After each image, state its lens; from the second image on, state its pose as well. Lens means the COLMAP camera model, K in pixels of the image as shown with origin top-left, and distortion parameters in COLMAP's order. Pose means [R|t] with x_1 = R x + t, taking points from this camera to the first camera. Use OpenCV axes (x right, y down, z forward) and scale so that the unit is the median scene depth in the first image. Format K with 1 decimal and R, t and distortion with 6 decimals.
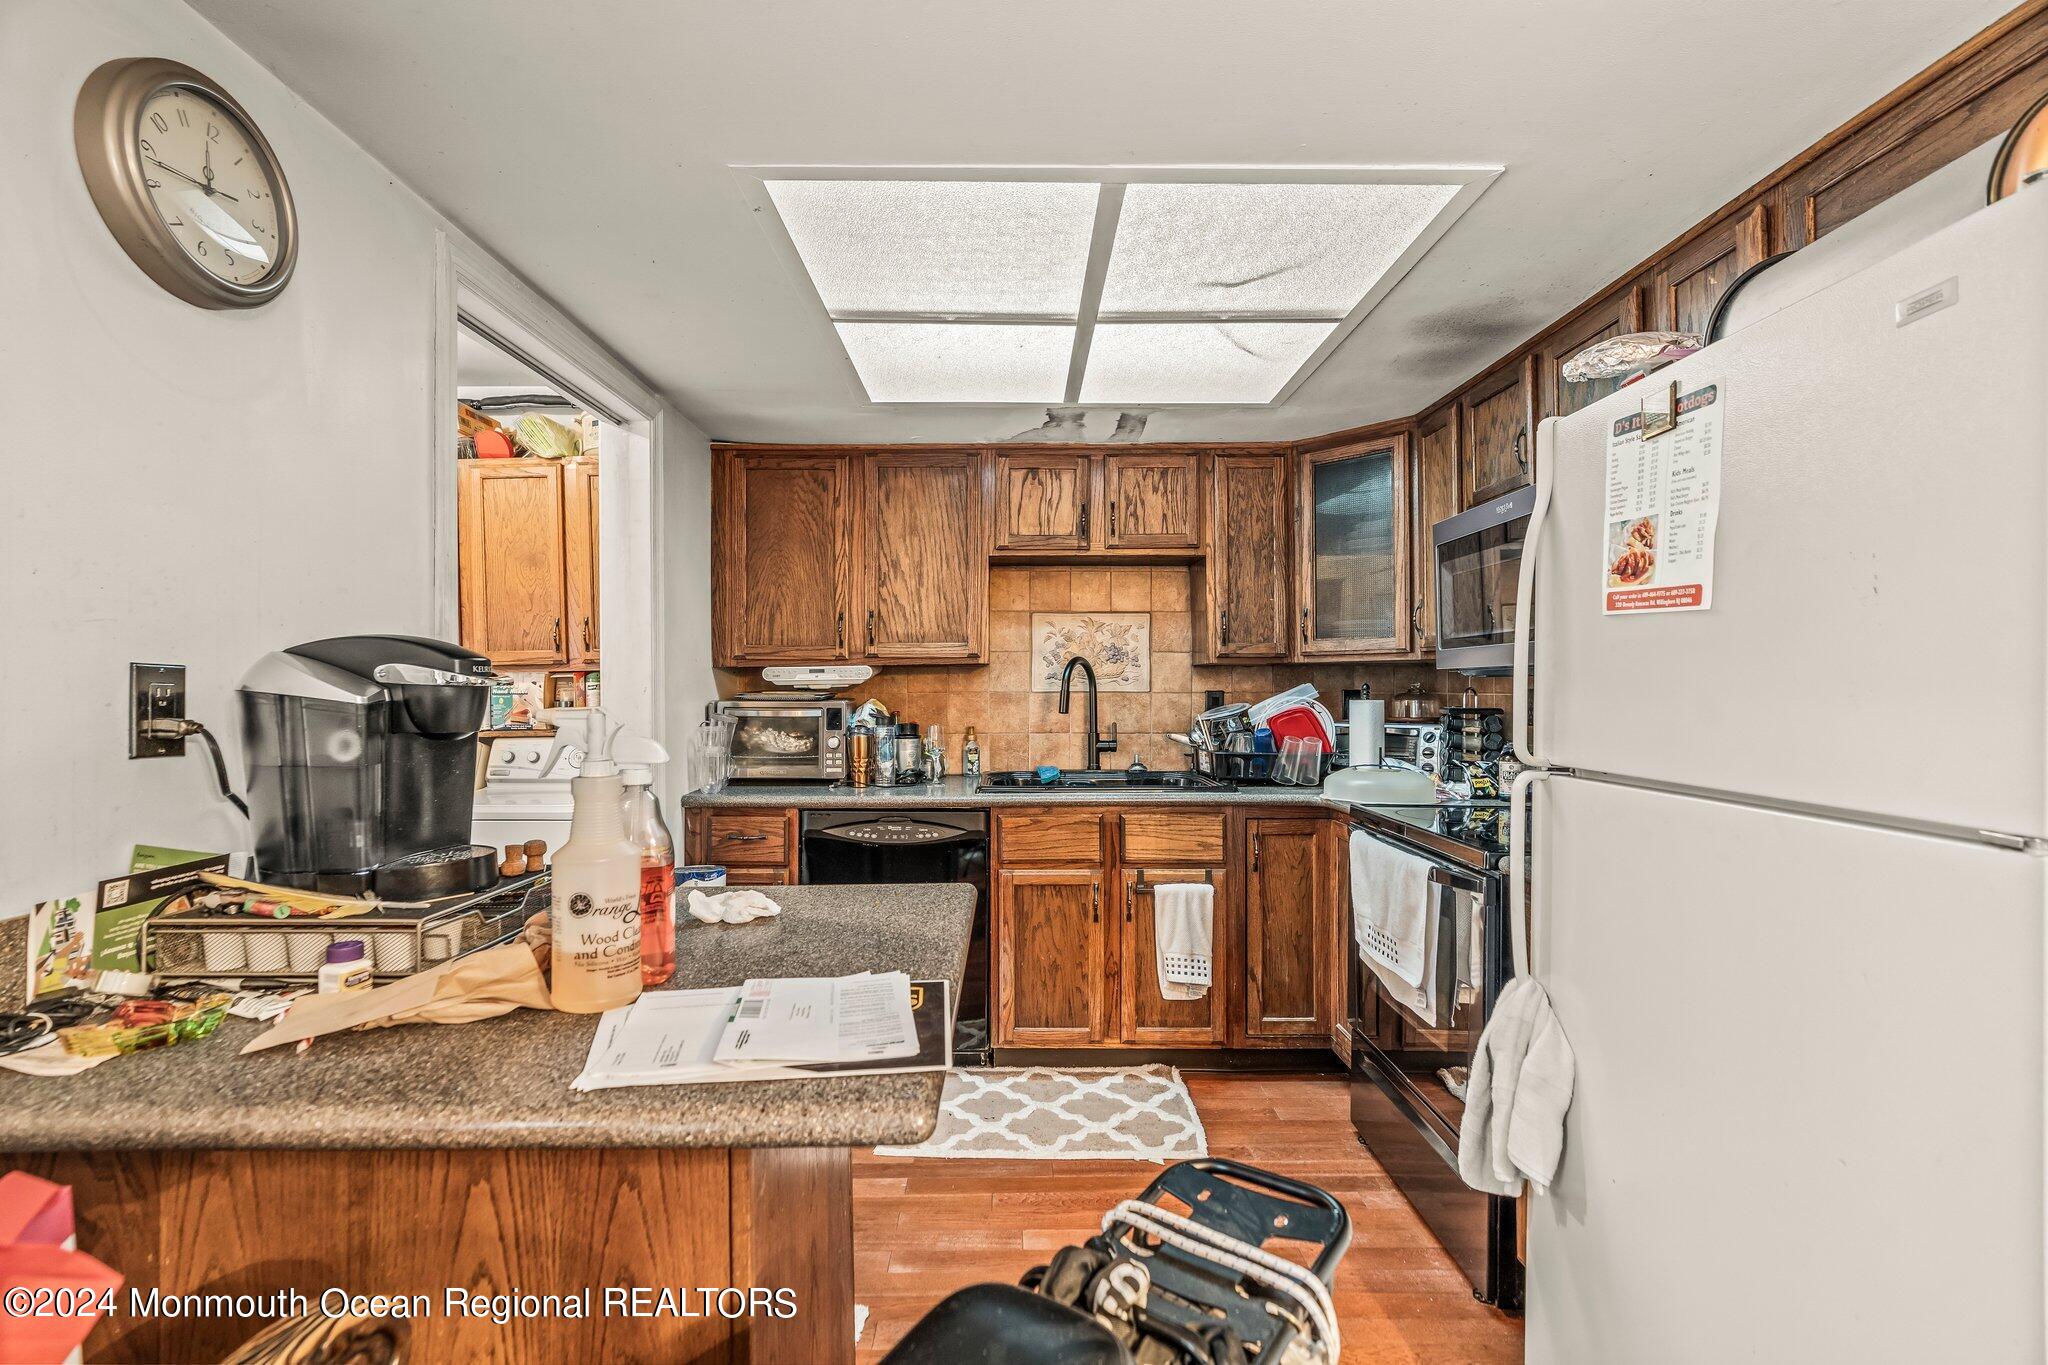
lens RADIAL K [[910.7, 0, 1027.4], [0, 910.7, 686.4], [0, 0, 1]] dist [-0.011141, 0.000297]
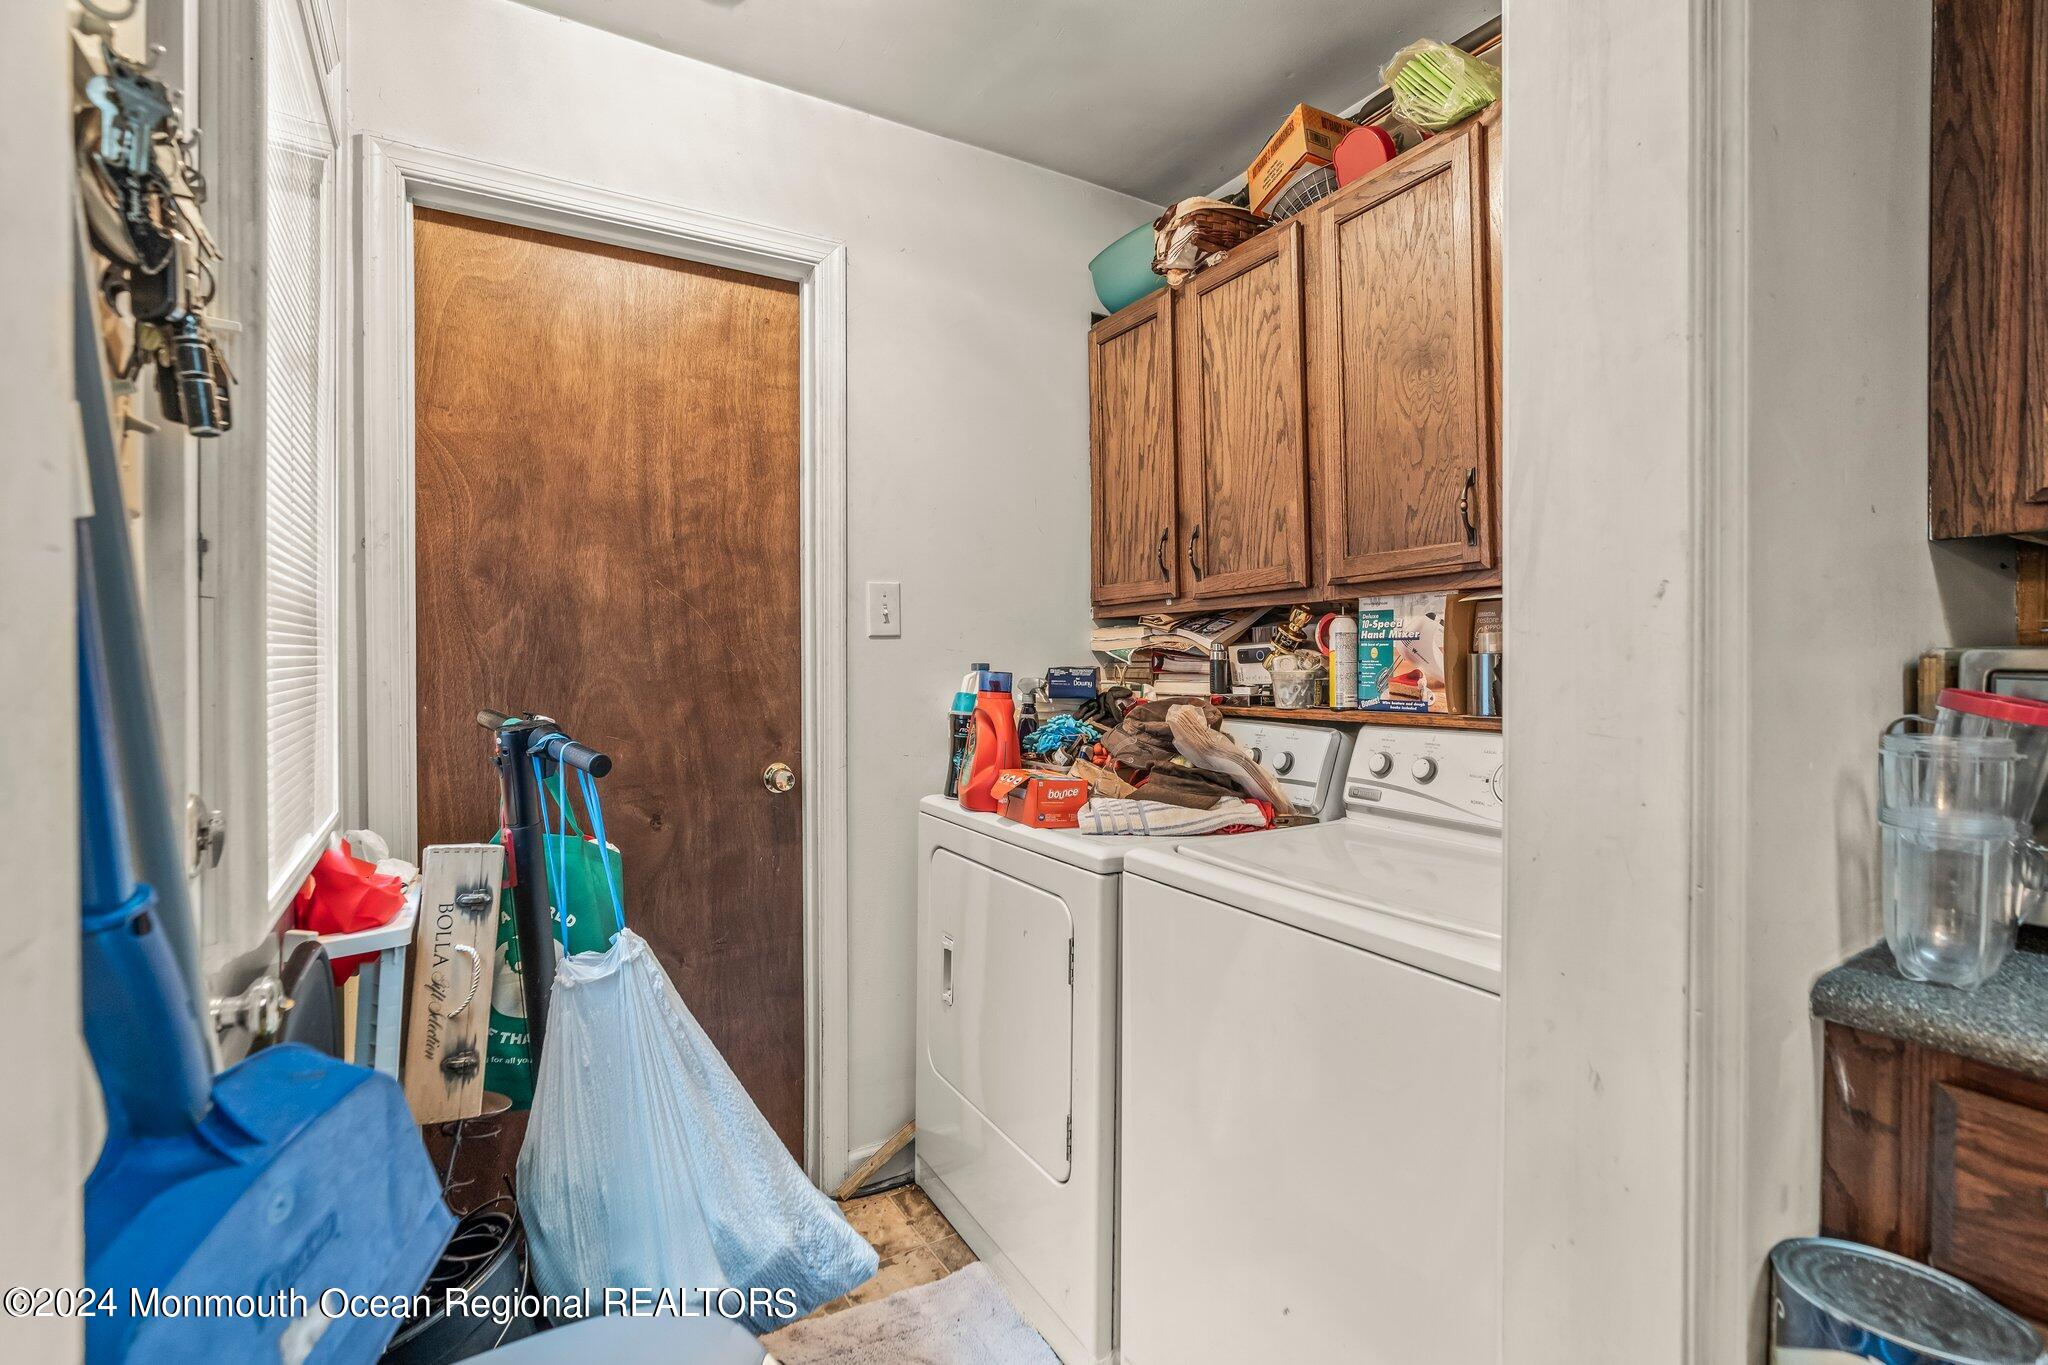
lens RADIAL K [[910.7, 0, 1030.3], [0, 910.7, 668.6], [0, 0, 1]] dist [-0.011141, 0.000297]
pose [[0.497173, 0.013344, -0.867549, -0.238977], [-0.003744, 0.999905, 0.013234, 0.019730], [0.867643, -0.003332, 0.497176, 0.598643]]
